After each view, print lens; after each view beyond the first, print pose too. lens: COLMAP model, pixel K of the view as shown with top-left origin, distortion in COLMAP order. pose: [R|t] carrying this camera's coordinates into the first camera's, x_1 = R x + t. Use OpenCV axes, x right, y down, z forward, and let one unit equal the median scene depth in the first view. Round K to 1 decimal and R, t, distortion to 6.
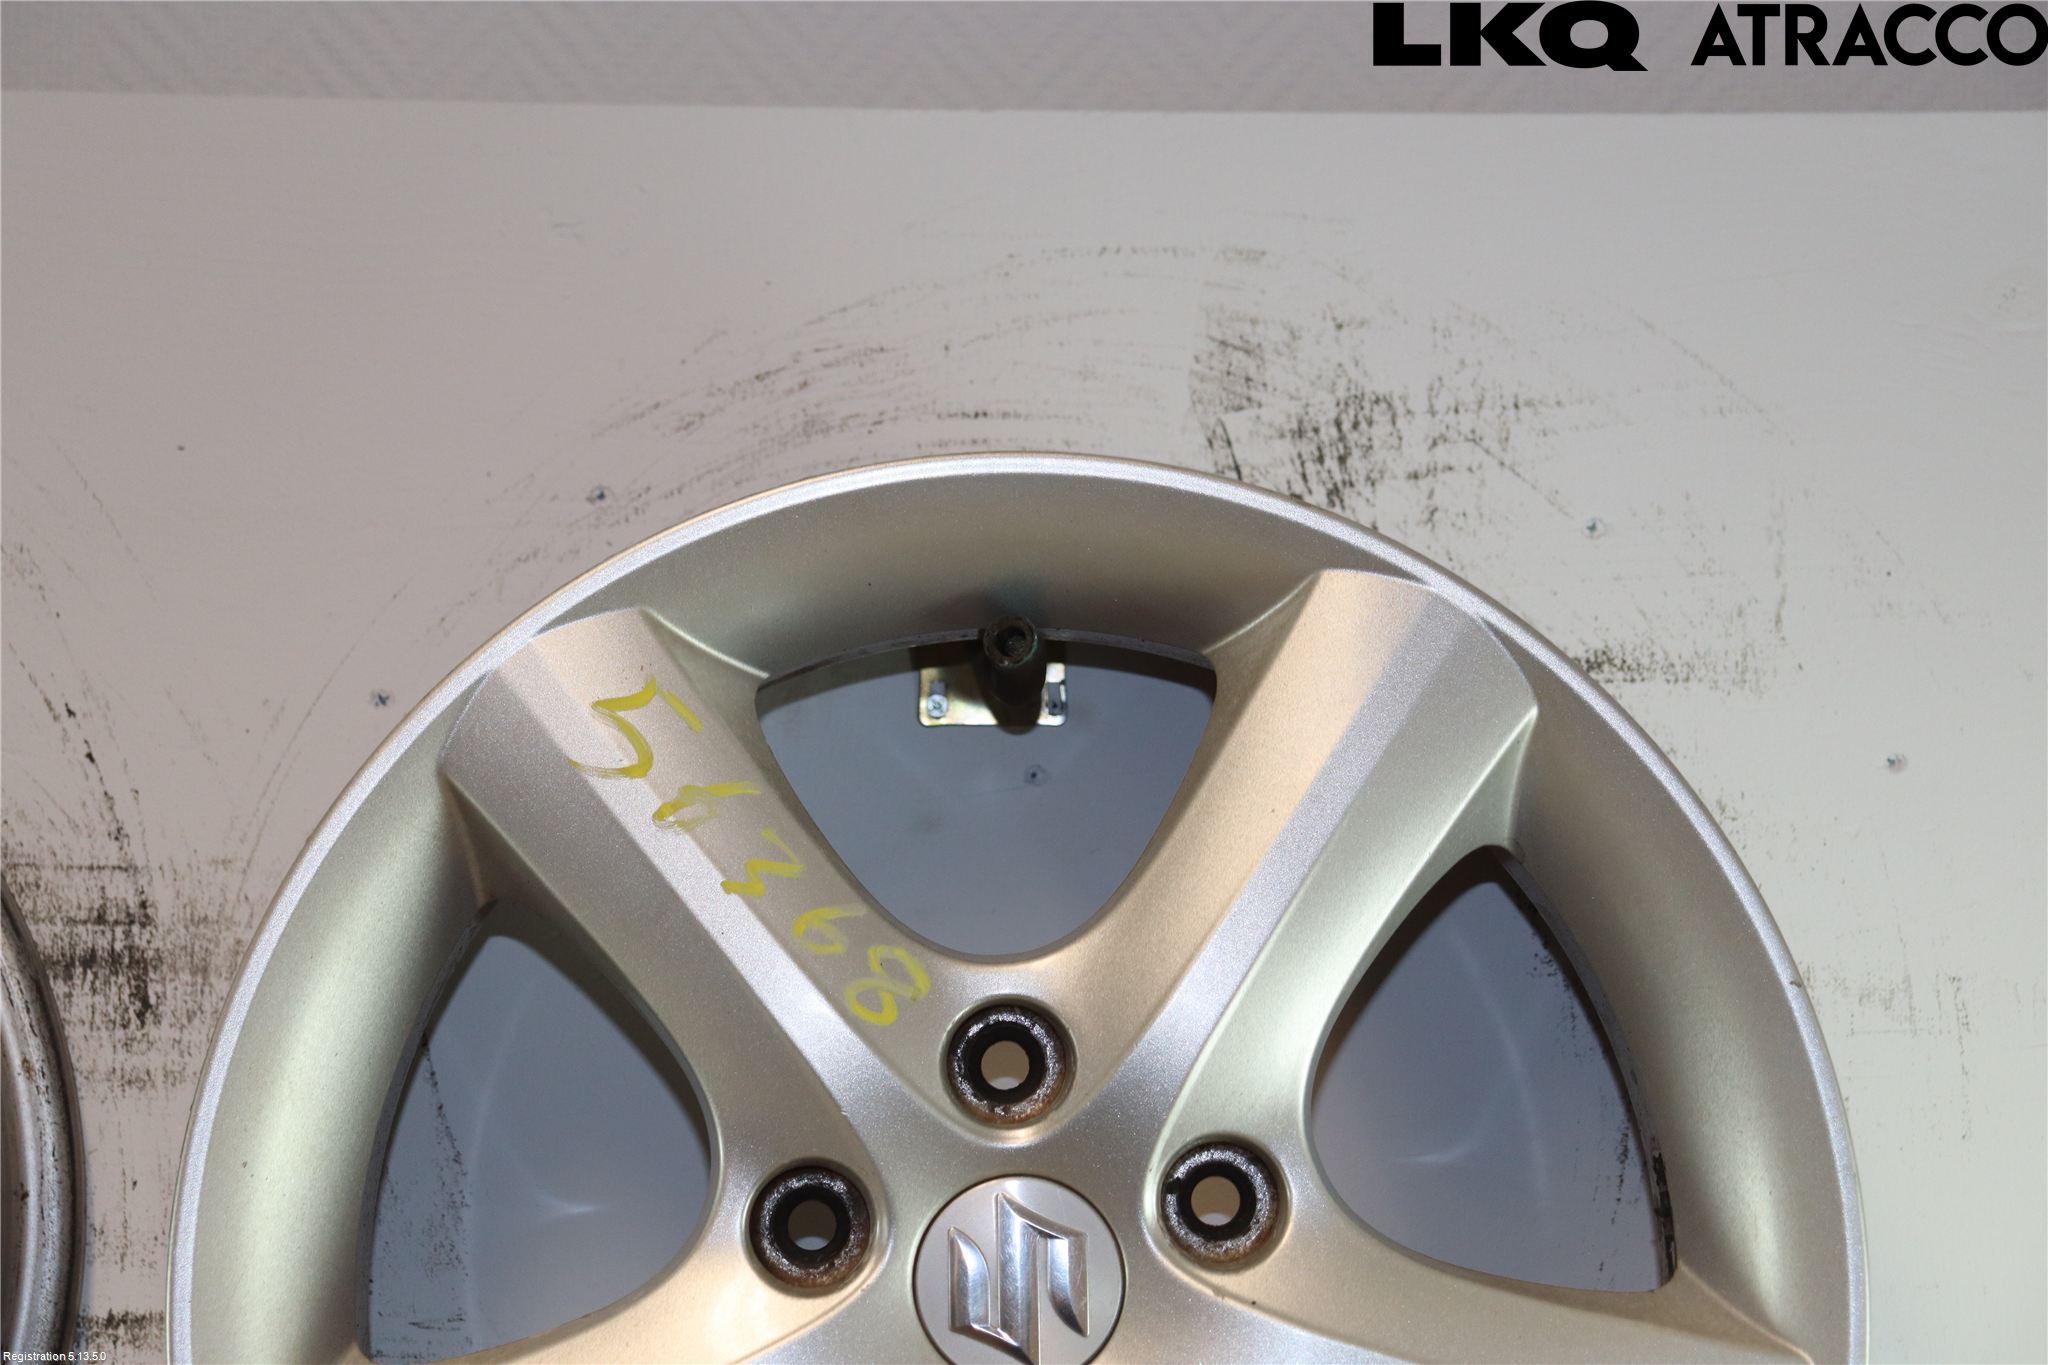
lens RADIAL K [[4827.5, 0, 1029.8], [0, 4827.5, 688.4], [0, 0, 1]] dist [0.398453, 0.000000]
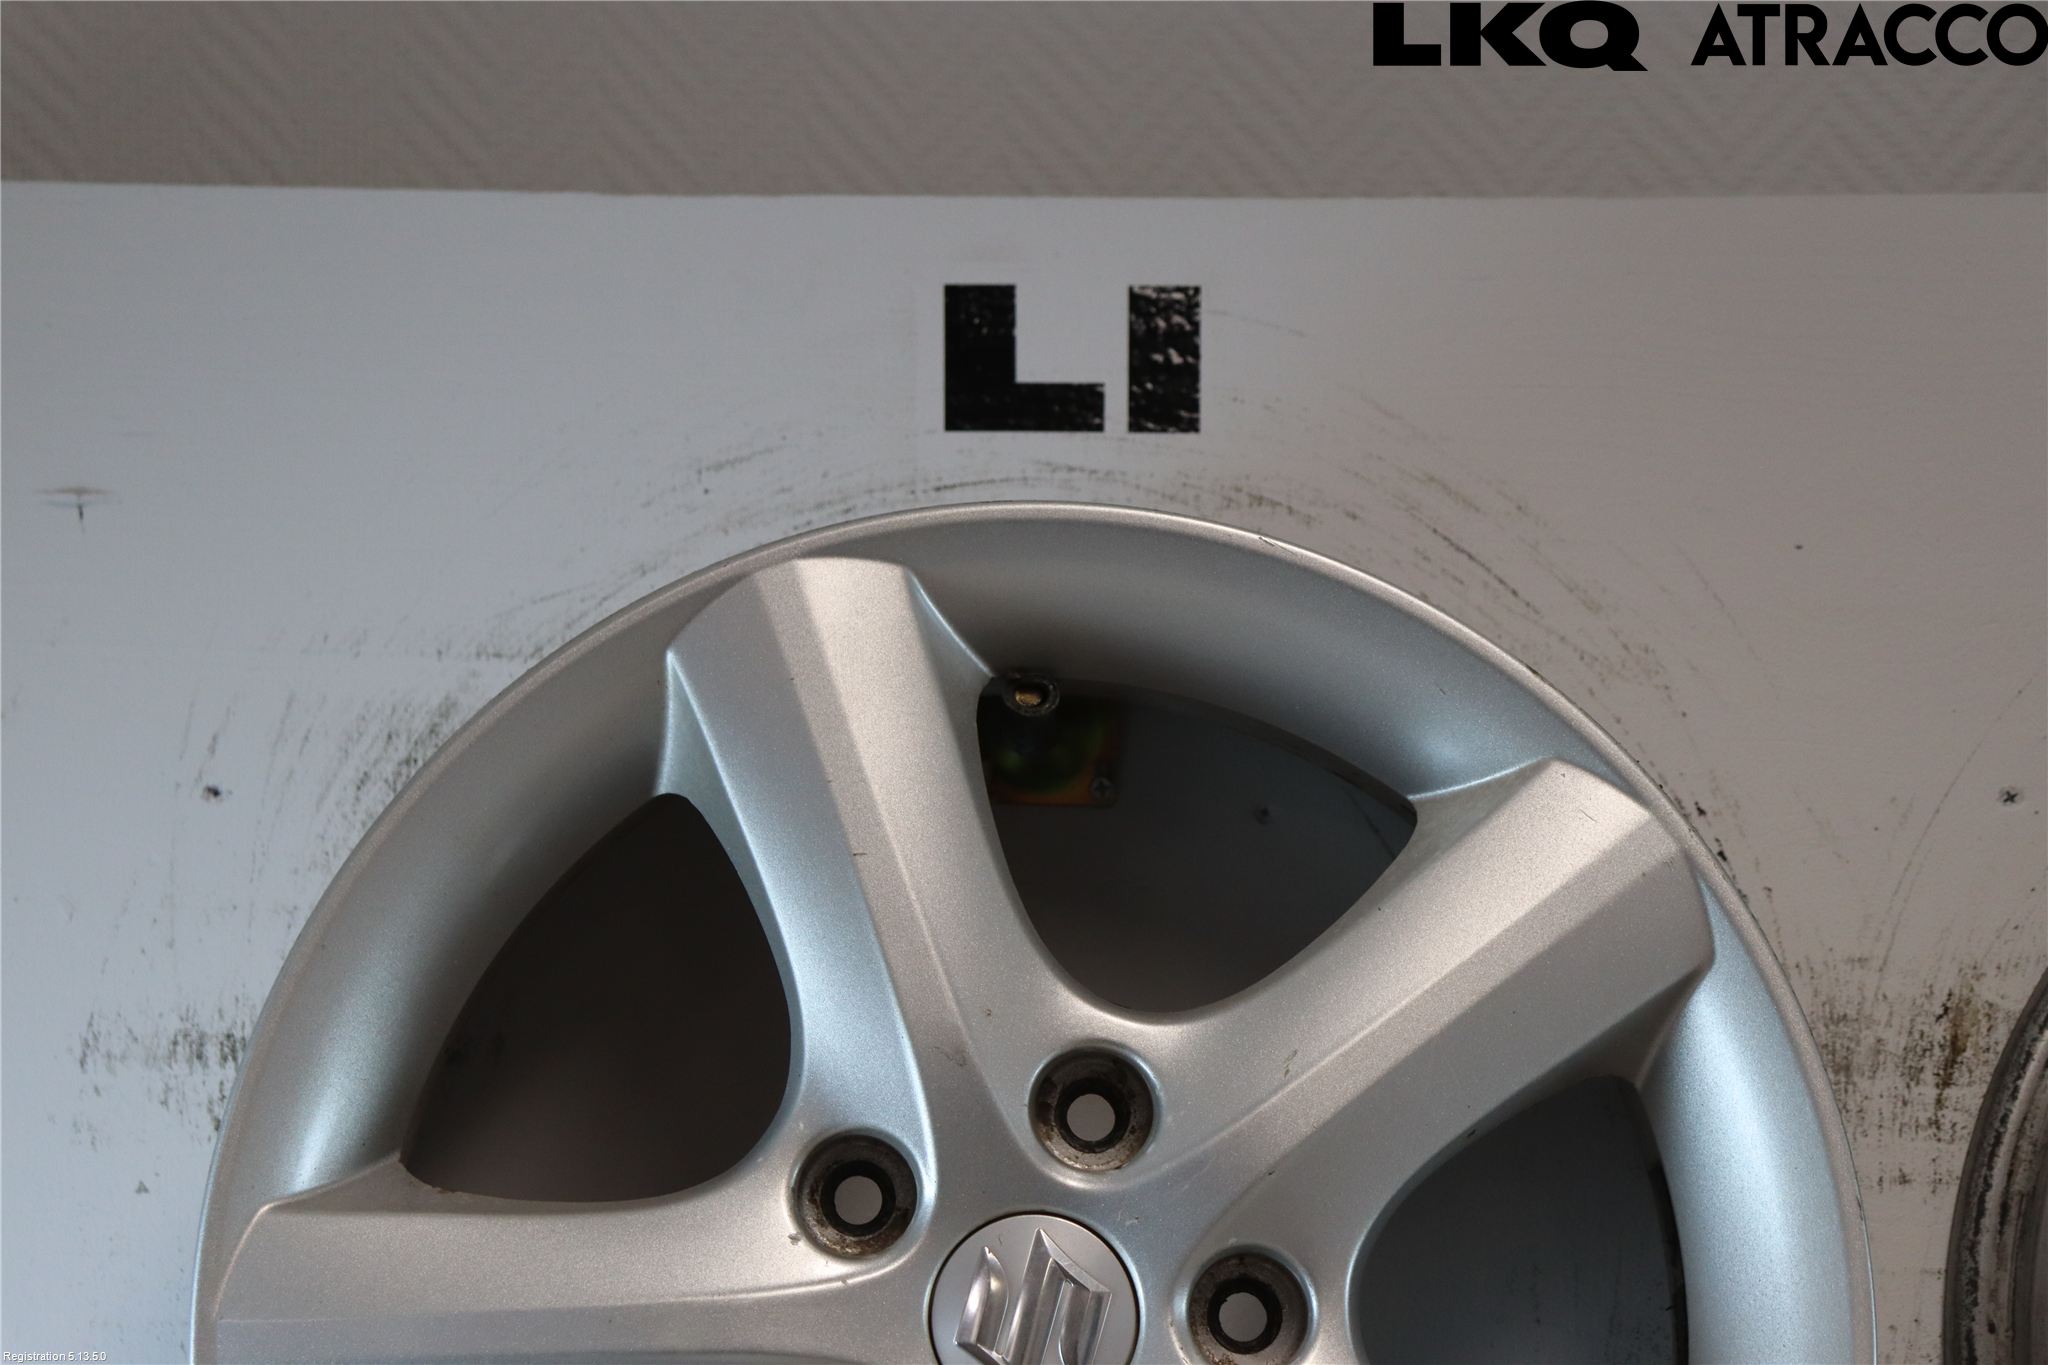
lens RADIAL K [[5399.4, 0, 1015.4], [0, 5399.4, 661.0], [0, 0, 1]] dist [0.523693, 0.000000]
pose [[0.999965, -0.008244, -0.001145, -0.336886], [0.008214, 0.999675, -0.024142, -0.000045], [0.001344, 0.024131, 0.999708, -0.121974]]
